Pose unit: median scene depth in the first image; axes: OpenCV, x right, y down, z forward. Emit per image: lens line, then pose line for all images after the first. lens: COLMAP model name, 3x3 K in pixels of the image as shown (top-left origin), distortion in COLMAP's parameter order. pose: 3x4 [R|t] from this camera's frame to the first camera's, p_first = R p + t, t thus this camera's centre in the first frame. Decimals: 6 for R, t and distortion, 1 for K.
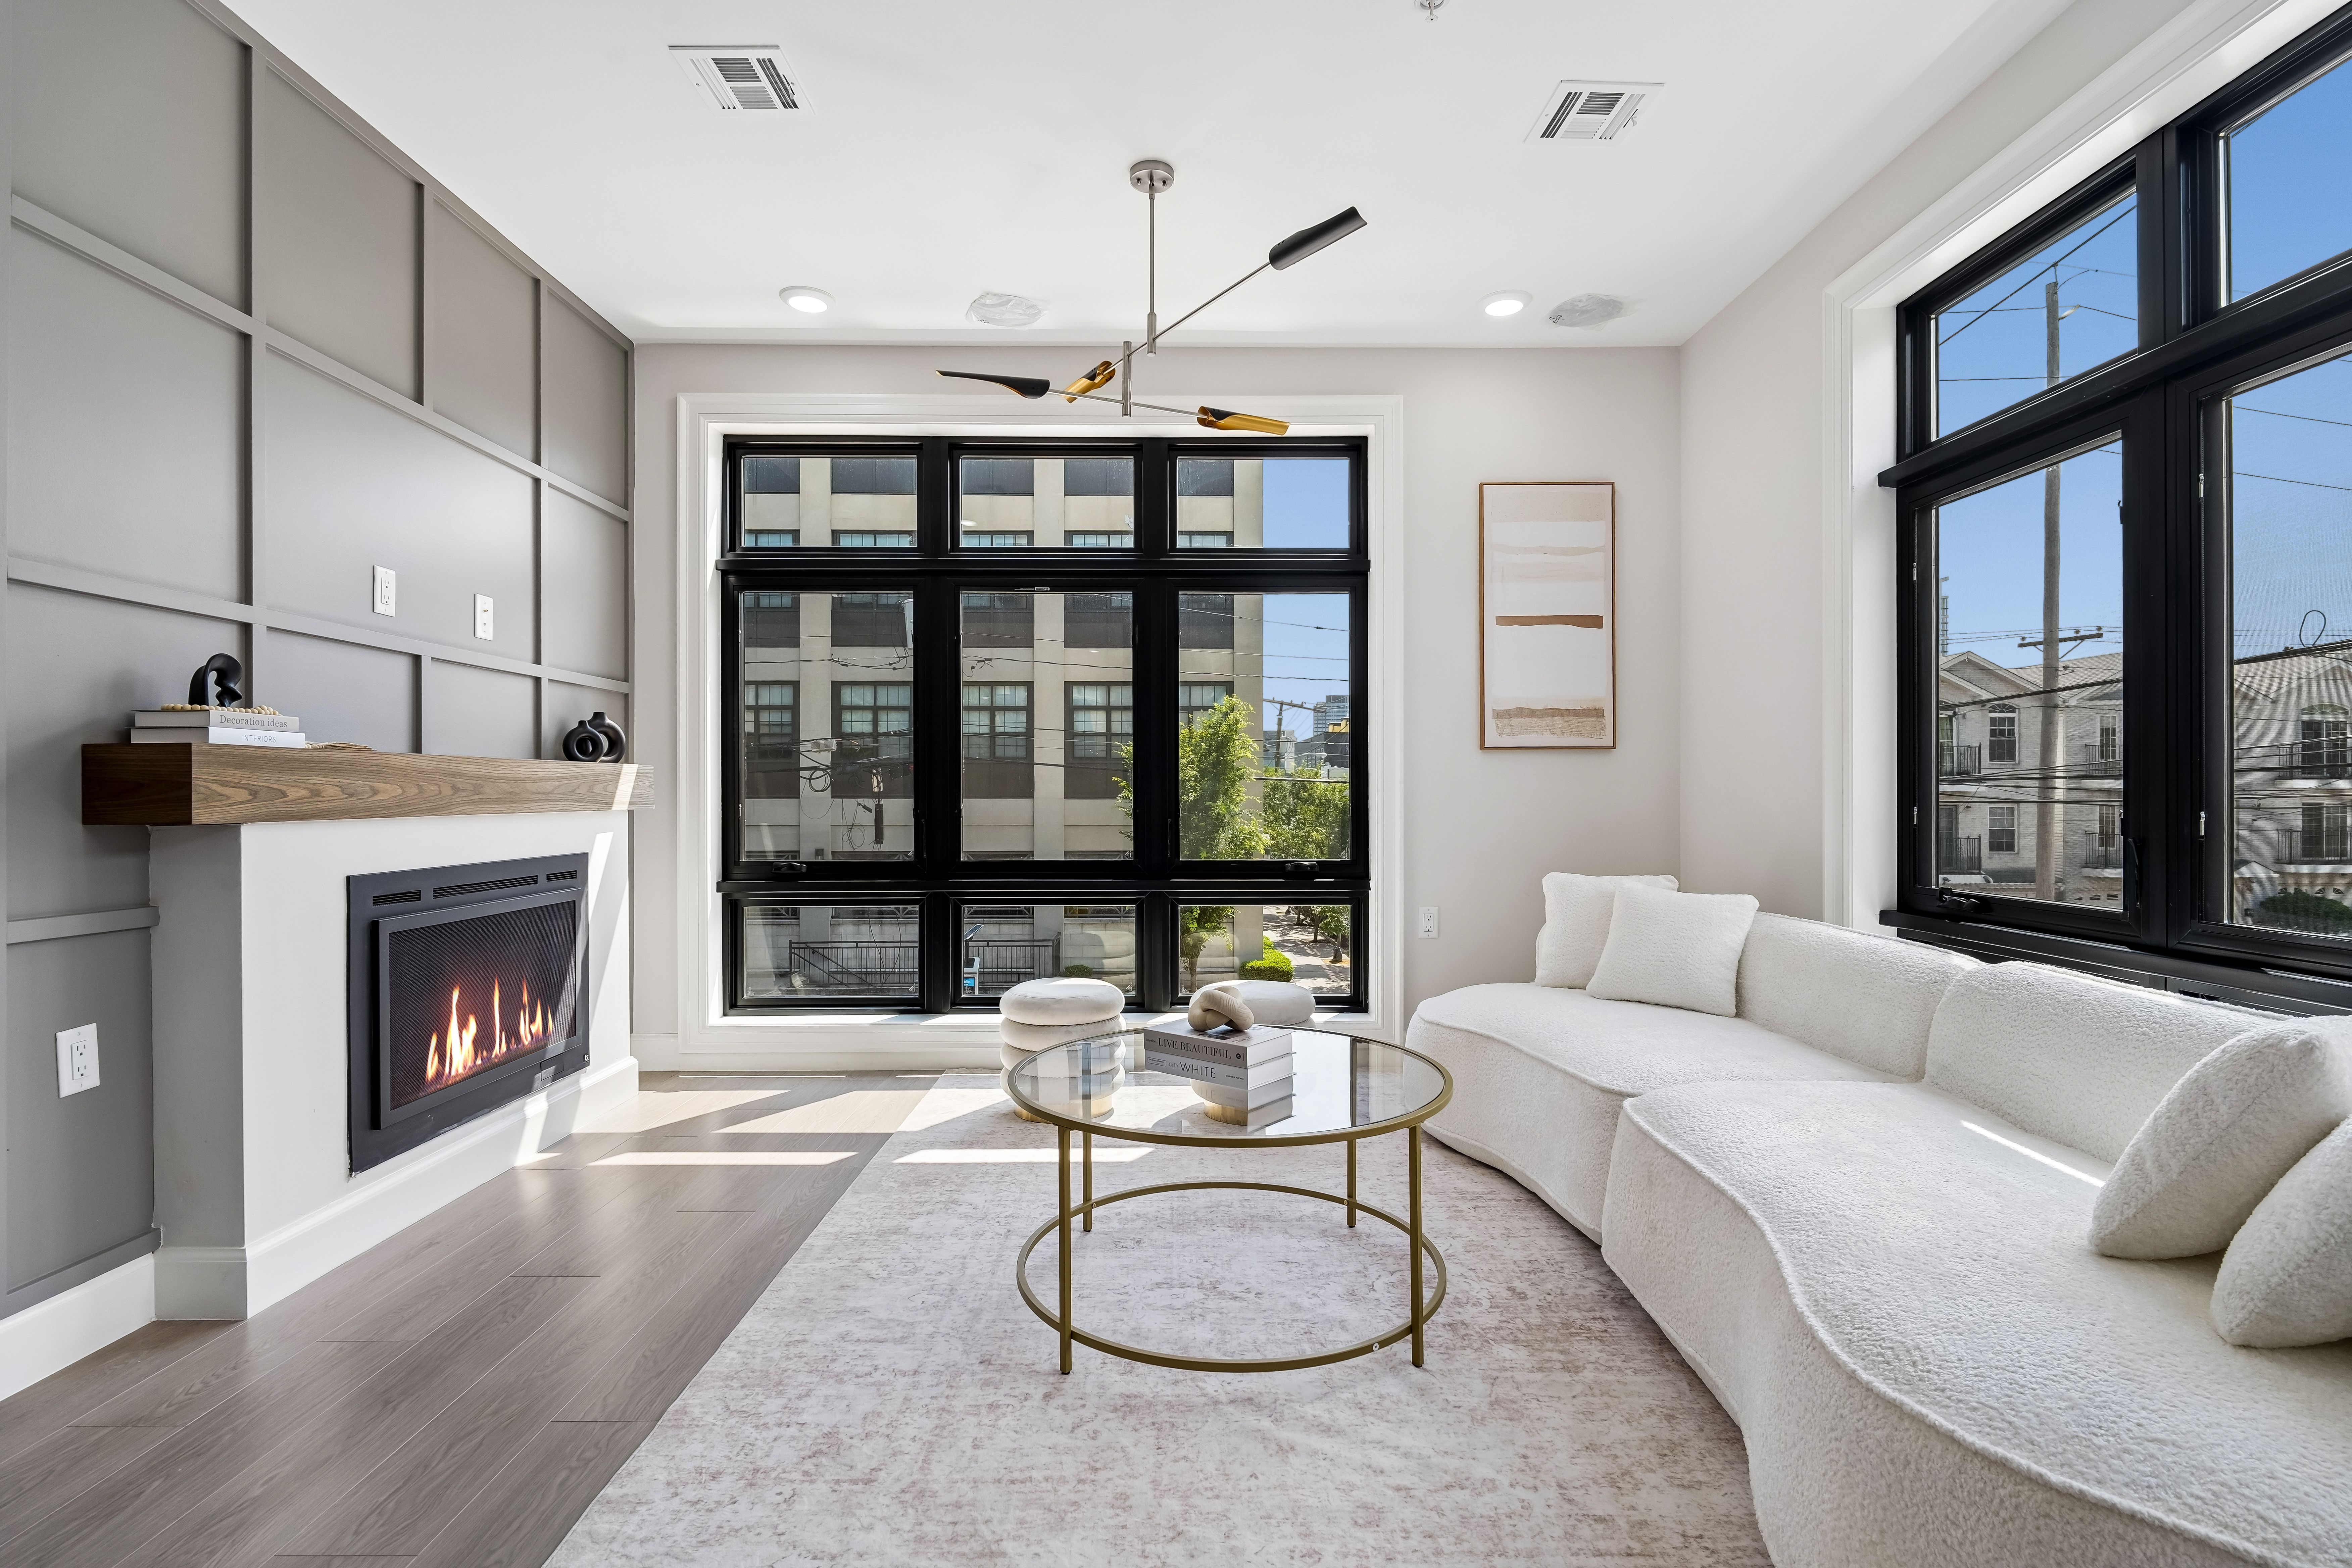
lens RADIAL K [[1103.7, 0, 1183.3], [0, 1103.7, 794.1], [0, 0, 1]] dist [0.004490, -0.005810]
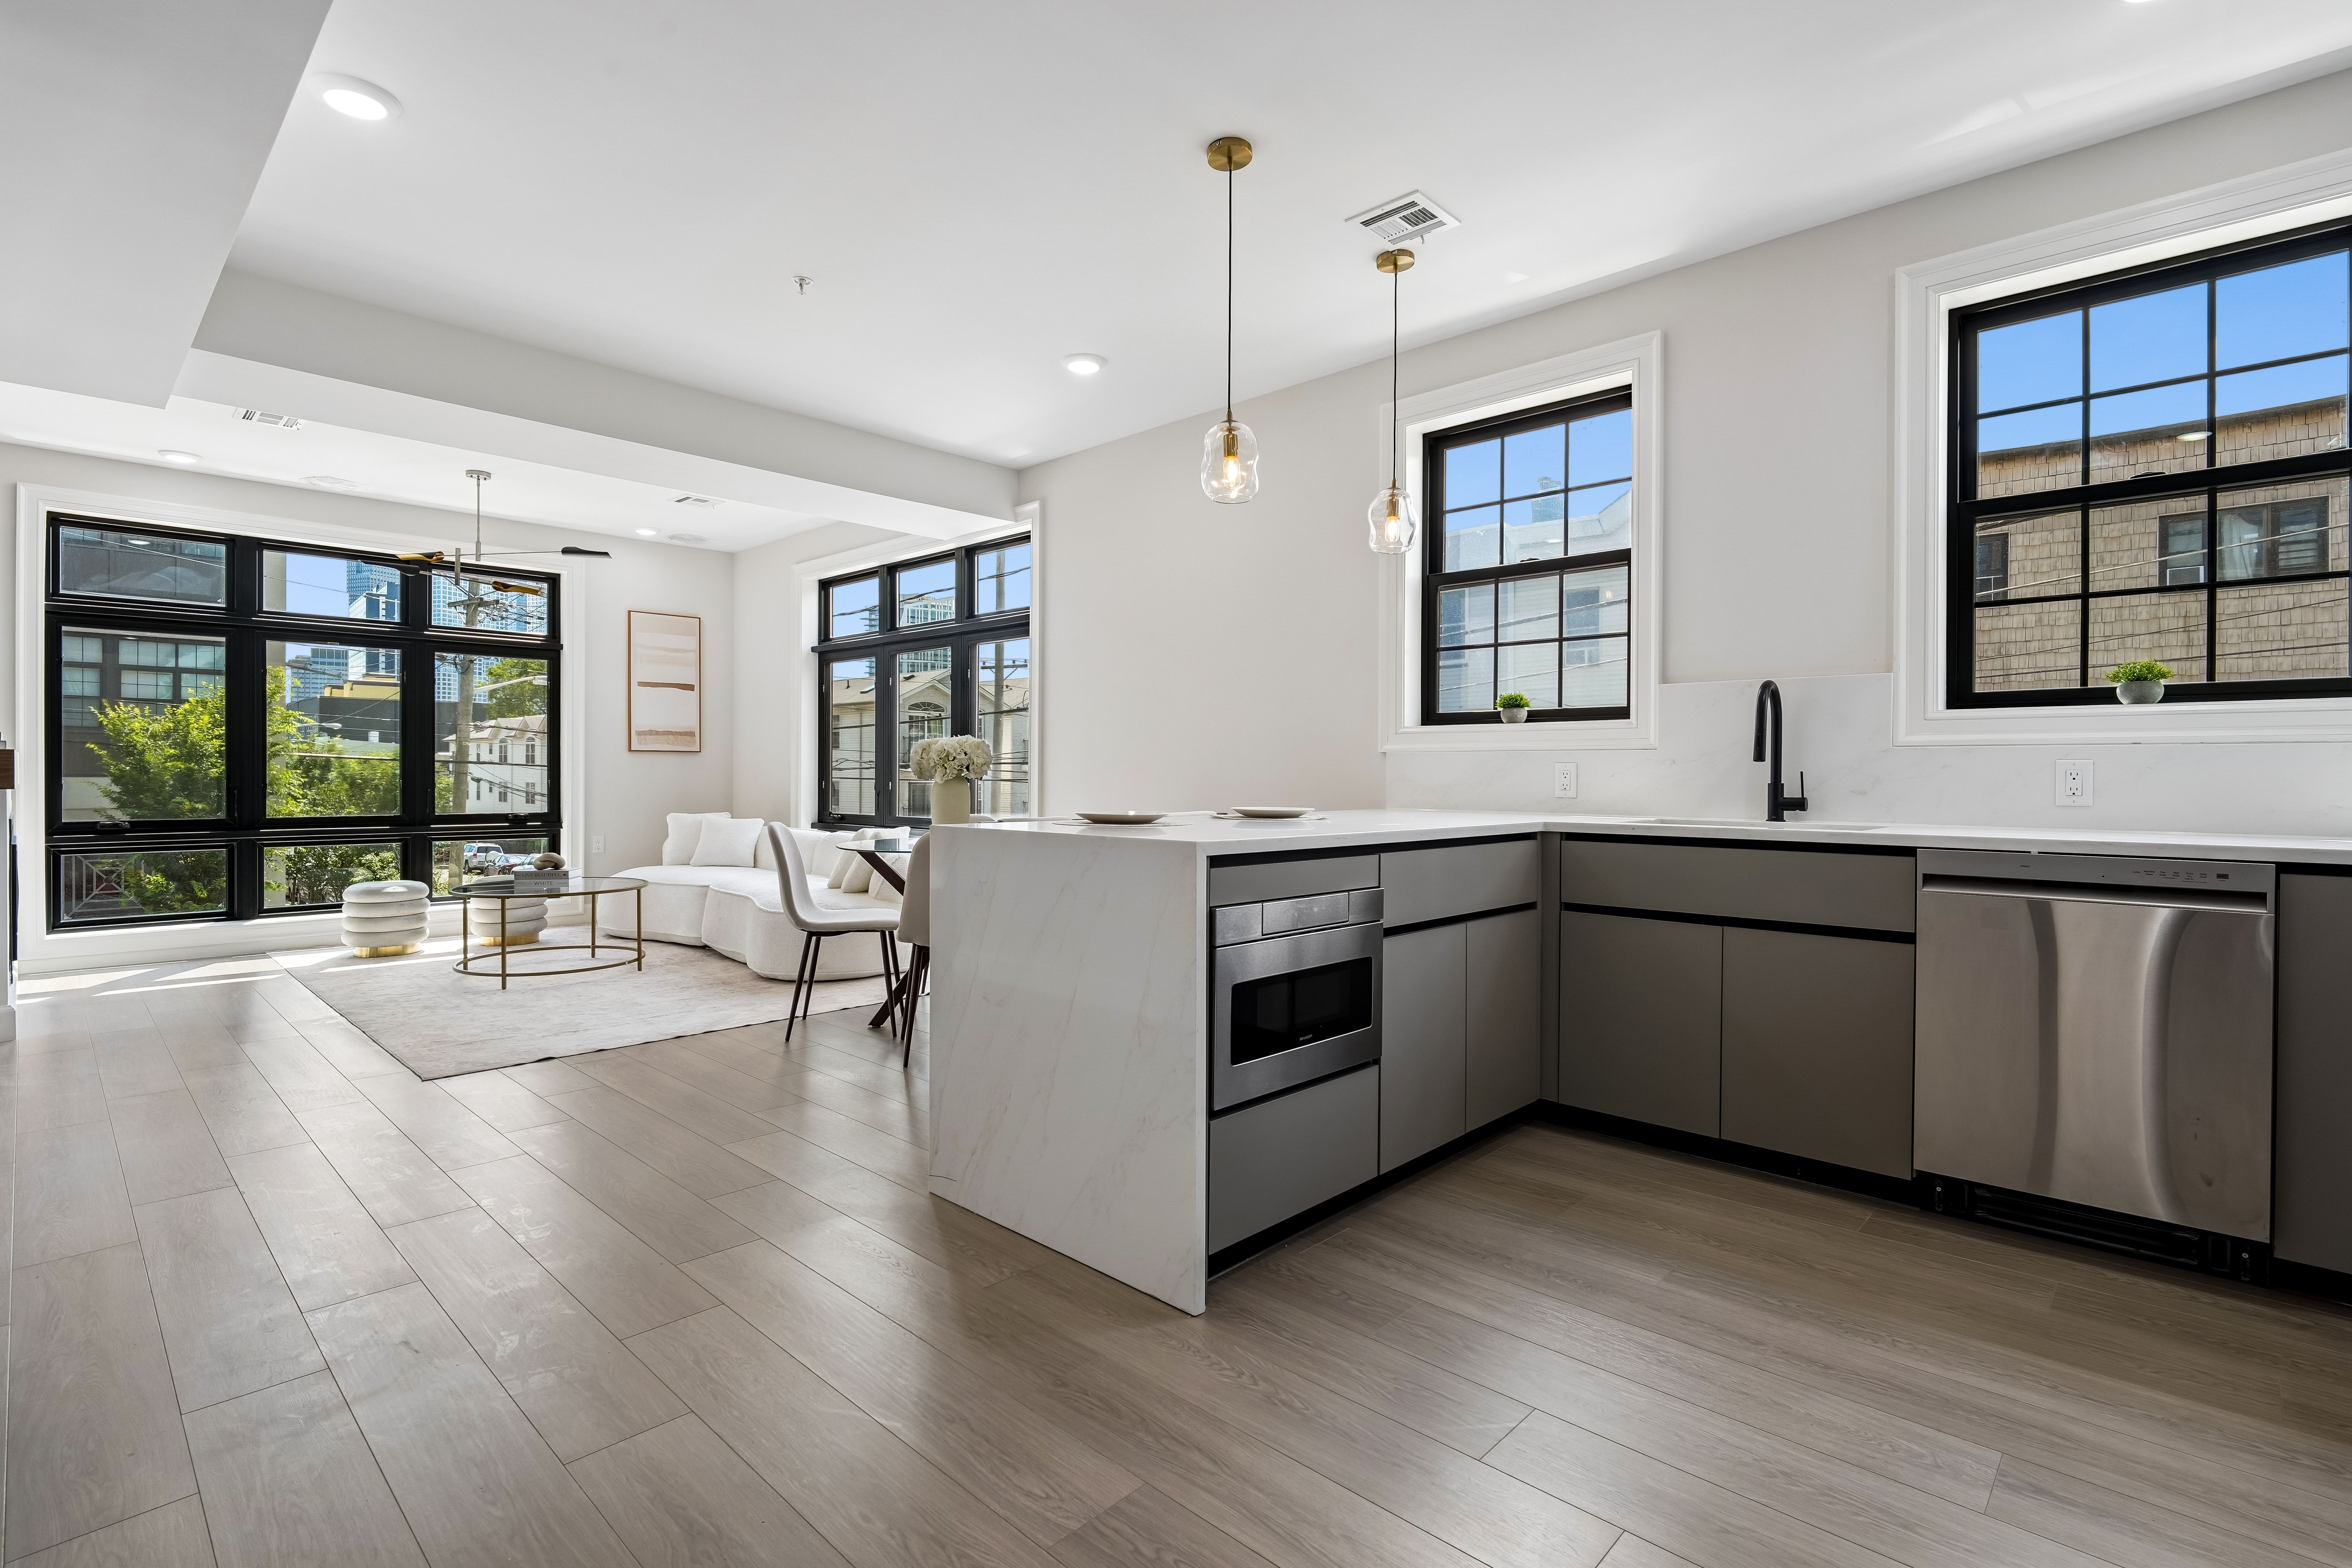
lens RADIAL K [[1103.7, 0, 1176.5], [0, 1103.7, 778.5], [0, 0, 1]] dist [0.004490, -0.005810]
pose [[0.701581, 0.000428, 0.712590, -0.560085], [-0.003922, 0.999987, 0.003261, -0.005833], [-0.712579, -0.005083, 0.701574, -1.322950]]
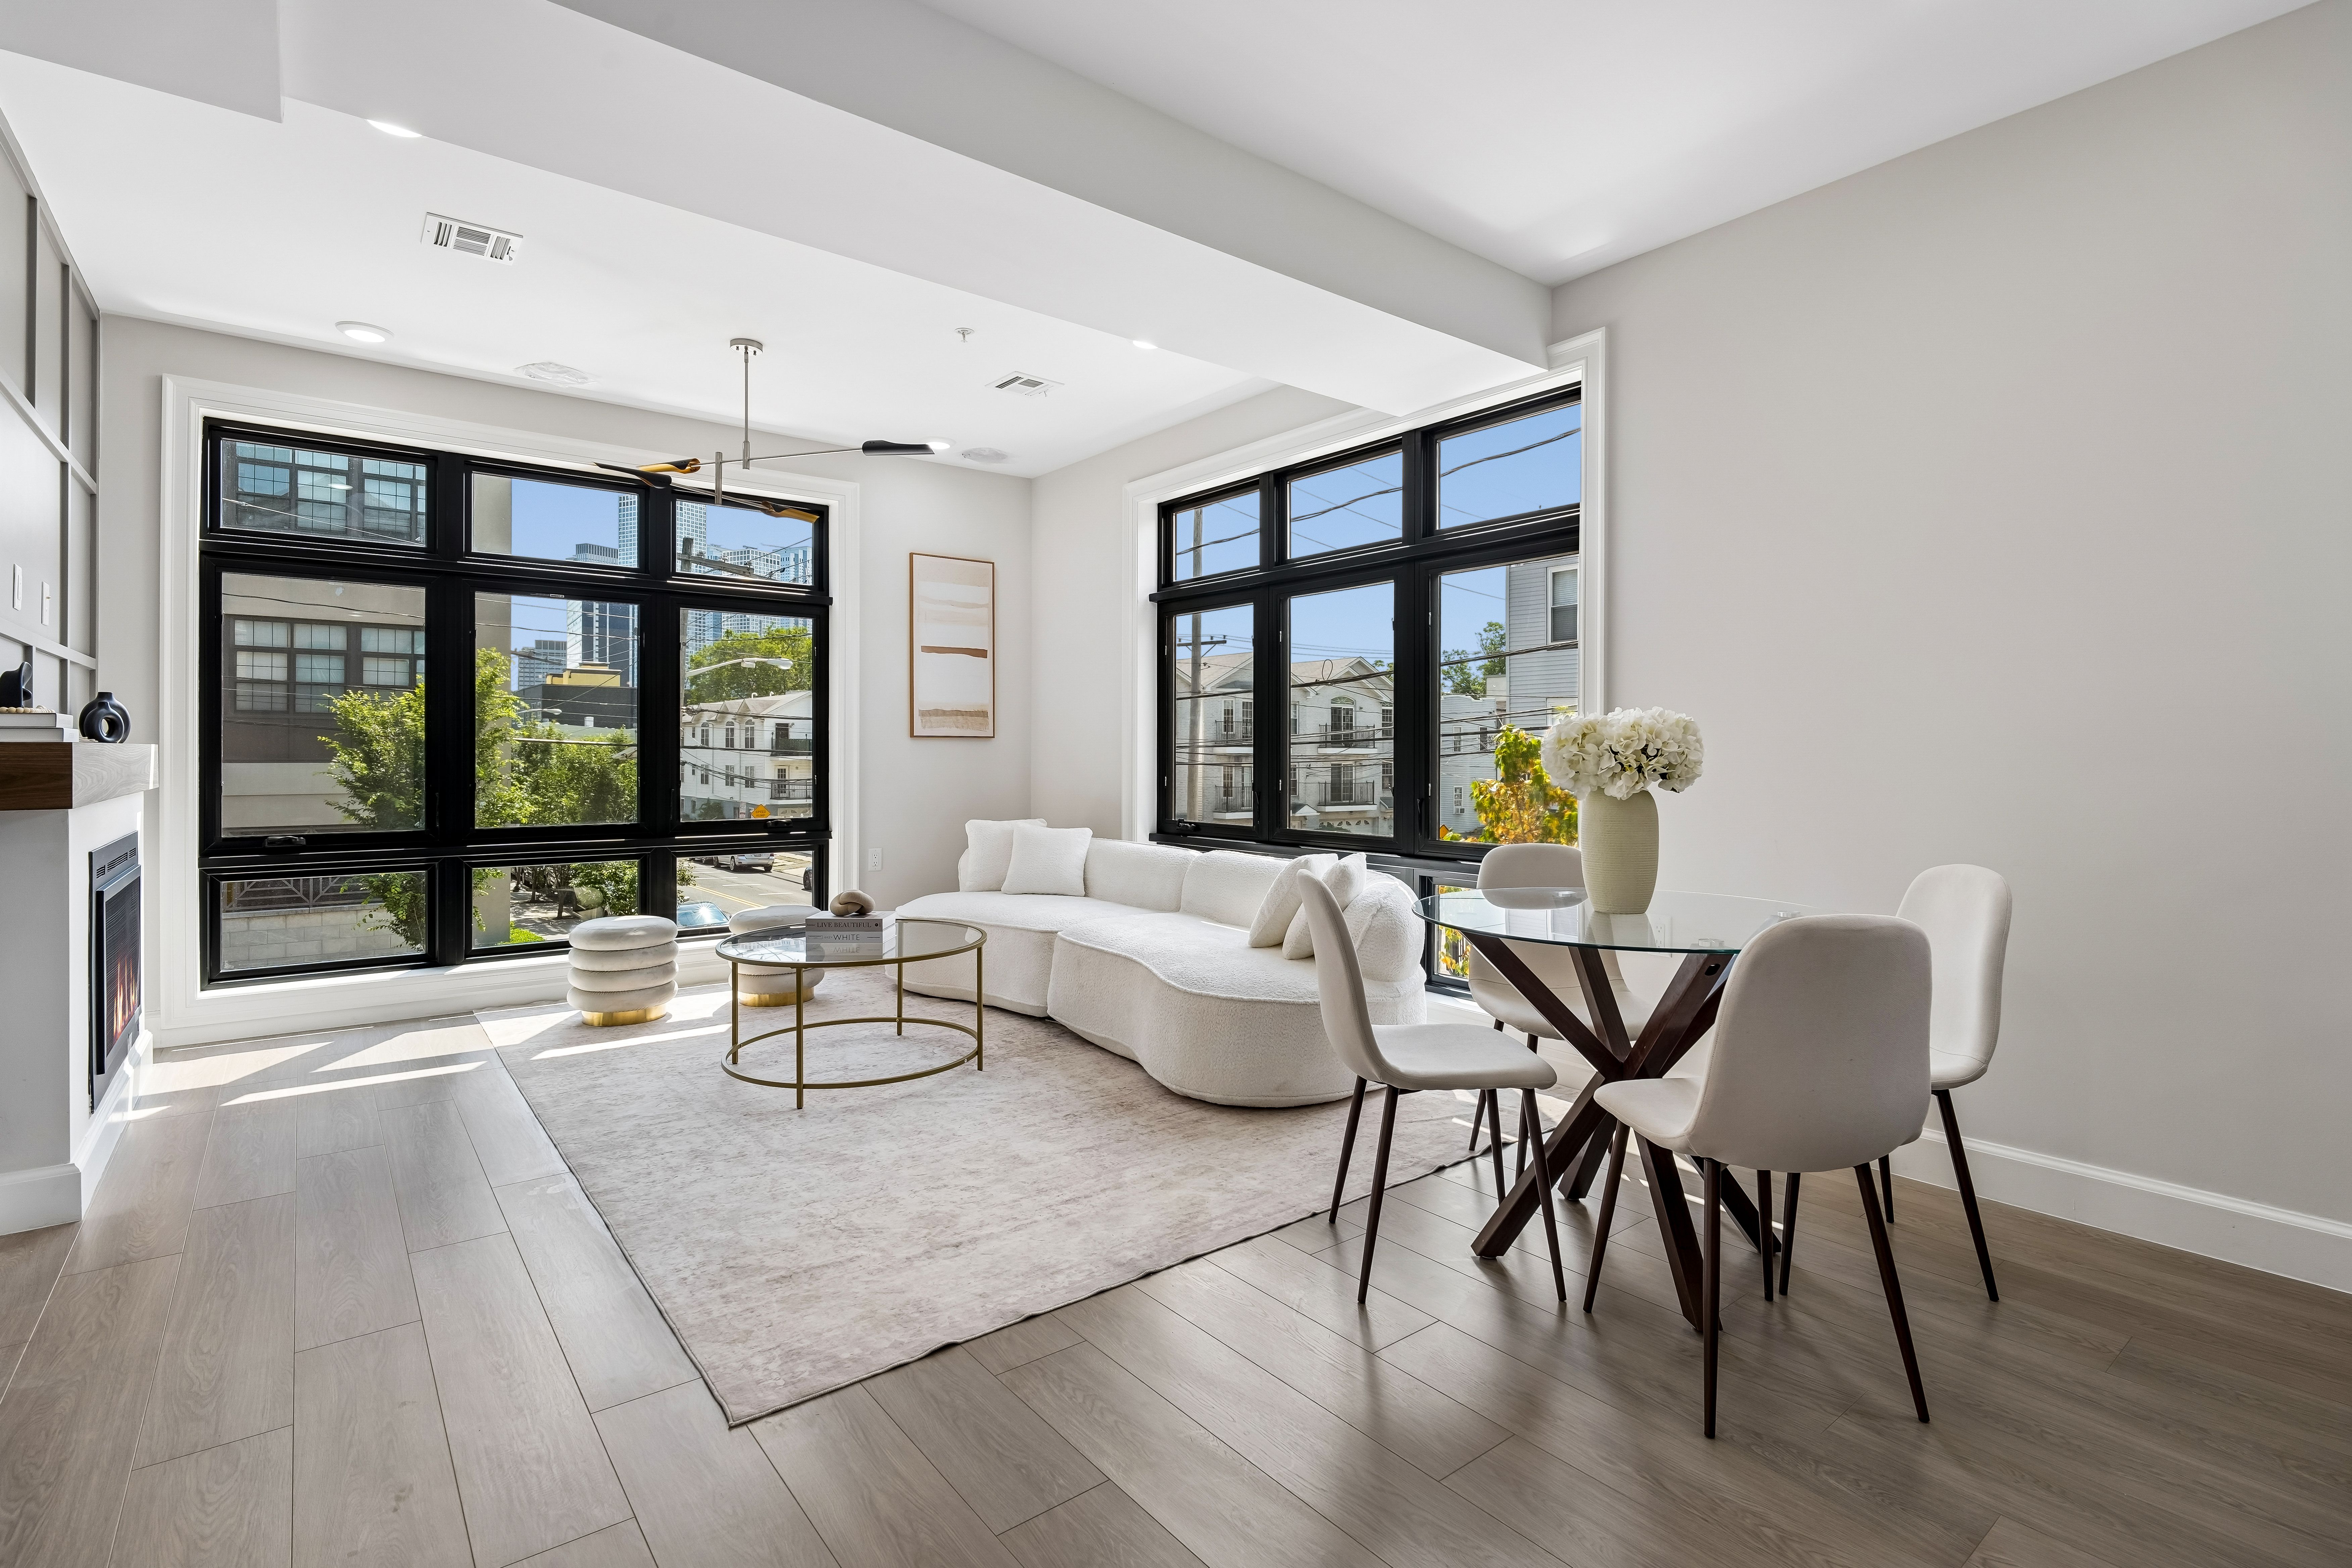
lens RADIAL K [[1103.7, 0, 1182.0], [0, 1103.7, 756.0], [0, 0, 1]] dist [0.004490, -0.005810]
pose [[0.791345, 0.001836, 0.611368, -0.443976], [-0.002546, 0.999997, 0.000292, -0.023014], [-0.611365, -0.001787, 0.791347, -0.478580]]
